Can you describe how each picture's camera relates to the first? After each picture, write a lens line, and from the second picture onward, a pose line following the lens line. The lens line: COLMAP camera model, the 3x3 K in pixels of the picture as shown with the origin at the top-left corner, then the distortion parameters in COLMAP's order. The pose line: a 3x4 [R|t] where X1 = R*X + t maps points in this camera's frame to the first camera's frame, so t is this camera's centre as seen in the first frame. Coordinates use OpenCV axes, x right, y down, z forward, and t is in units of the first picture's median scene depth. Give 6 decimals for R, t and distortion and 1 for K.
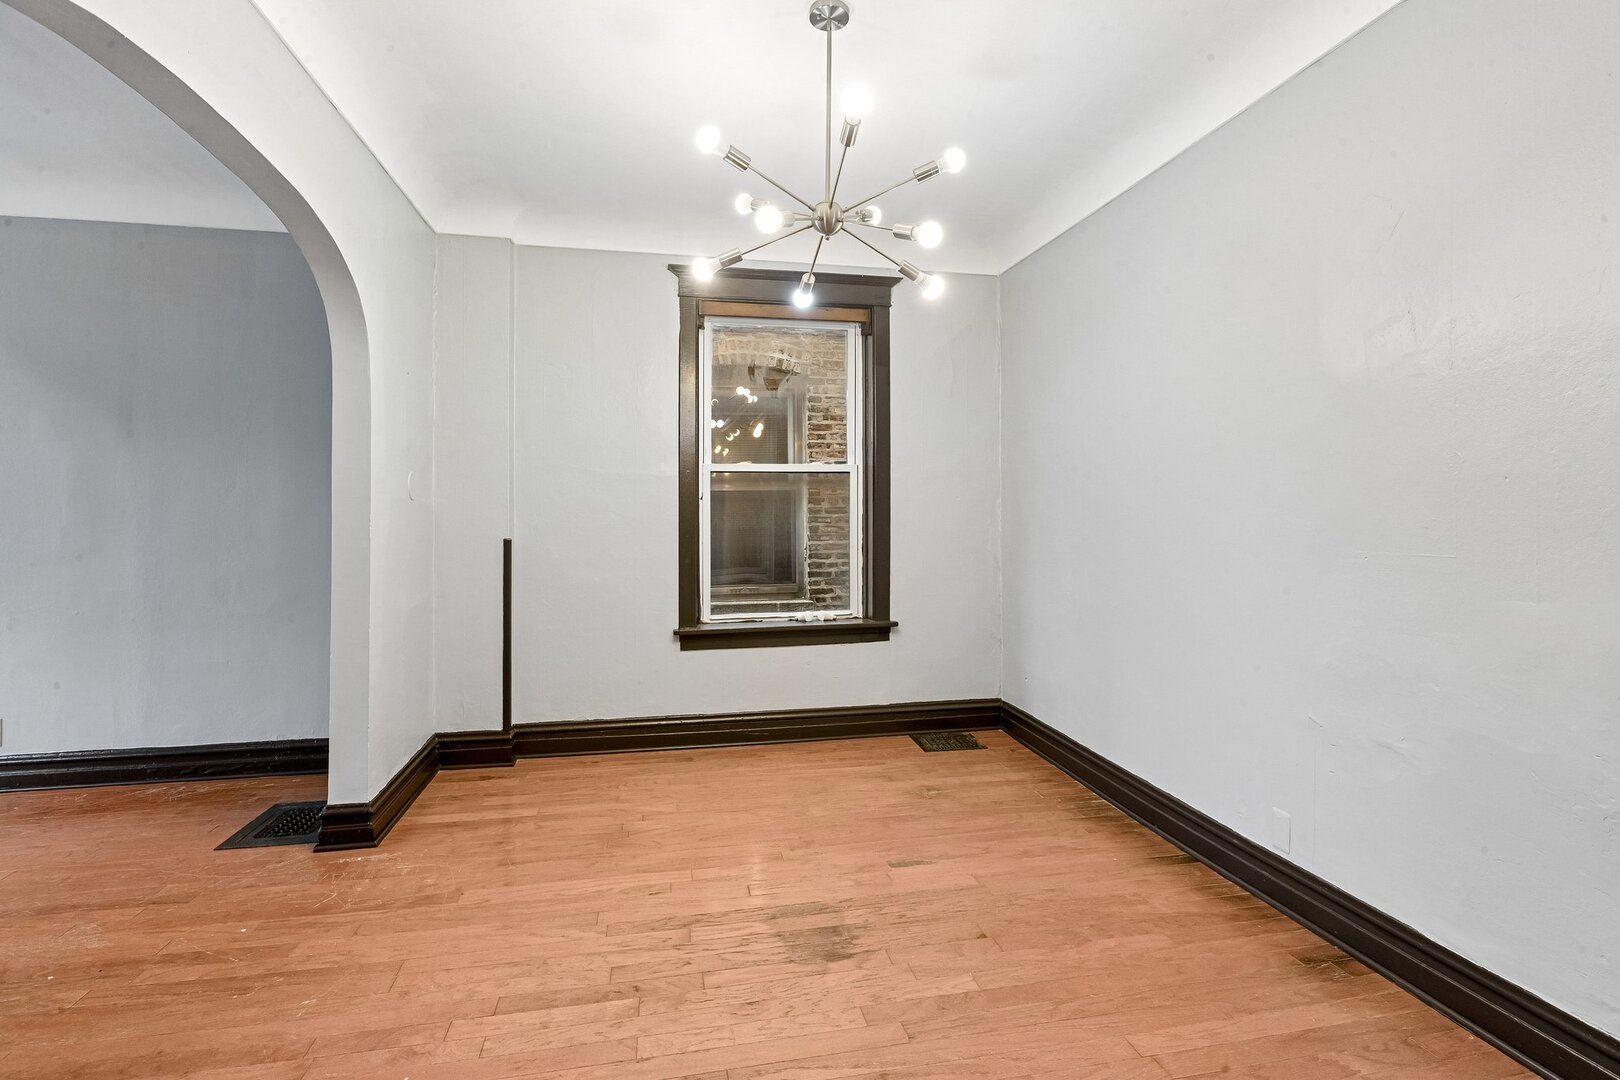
lens RADIAL K [[770.7, 0, 806.5], [0, 770.7, 516.5], [0, 0, 1]] dist [-0.000425, -0.000559]
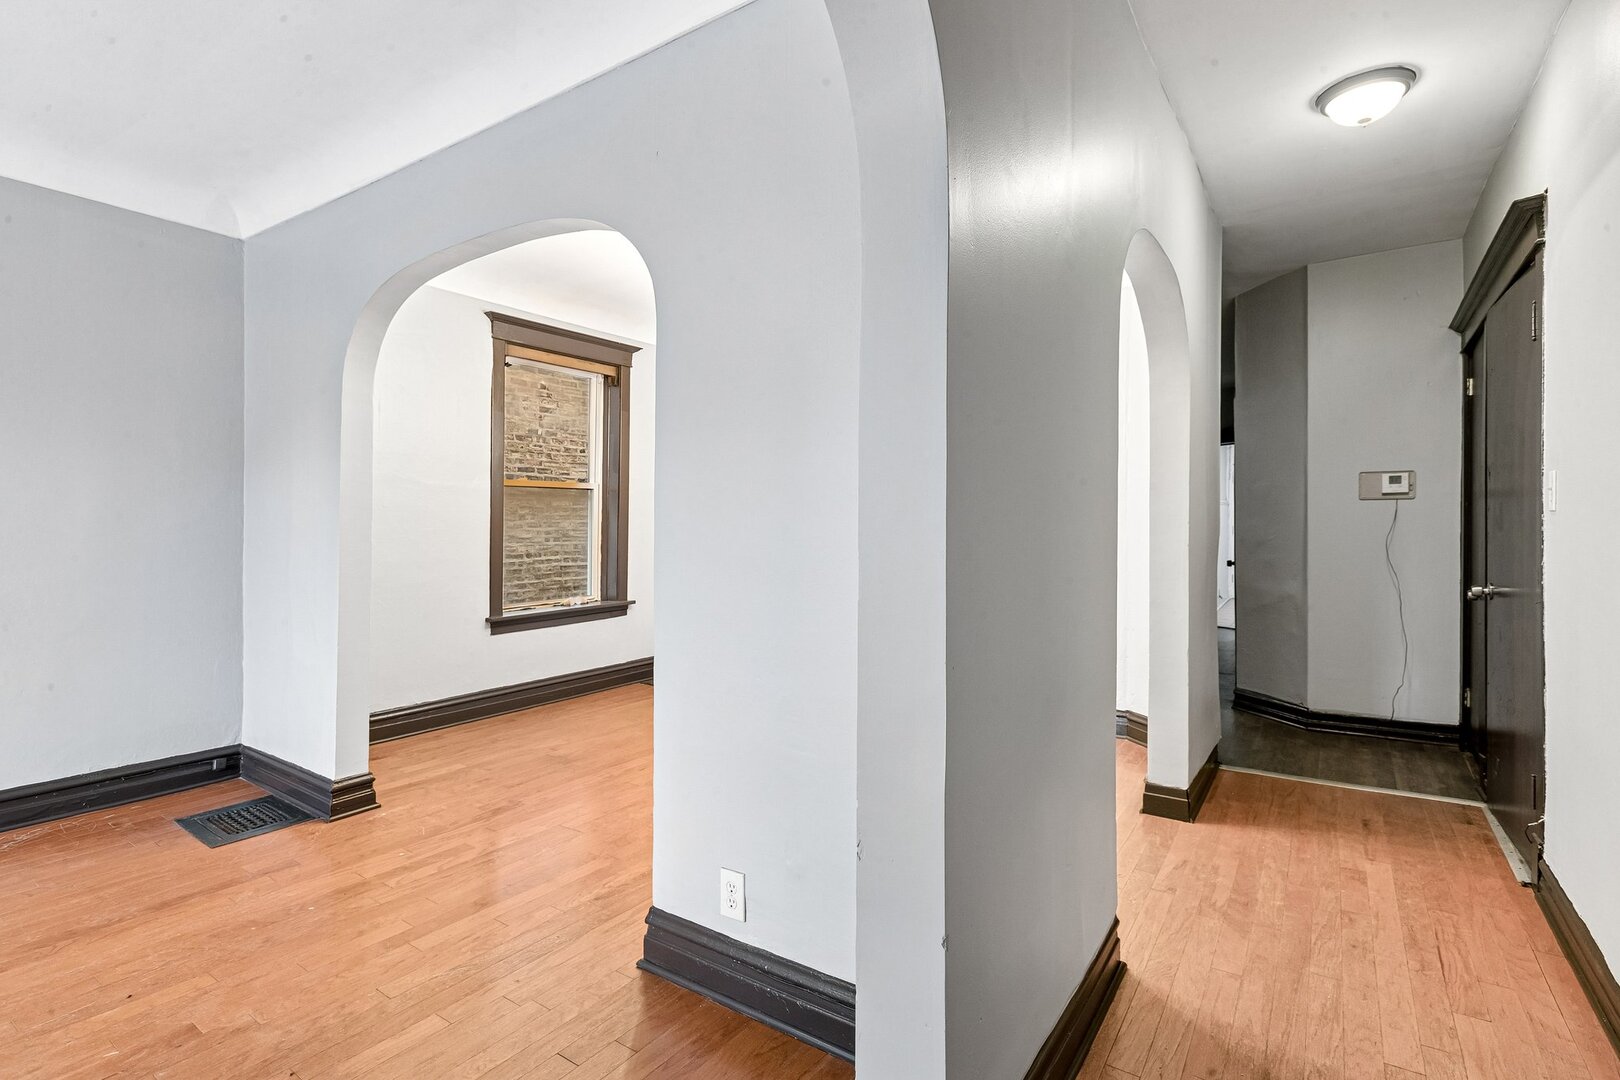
lens RADIAL K [[766.9, 0, 819.7], [0, 766.9, 553.1], [0, 0, 1]] dist [-0.000638, 0.000286]
pose [[0.710449, -0.026789, 0.703239, -0.756325], [-0.003222, 0.999141, 0.041316, -0.005396], [-0.703741, -0.031619, 0.709752, -0.240938]]
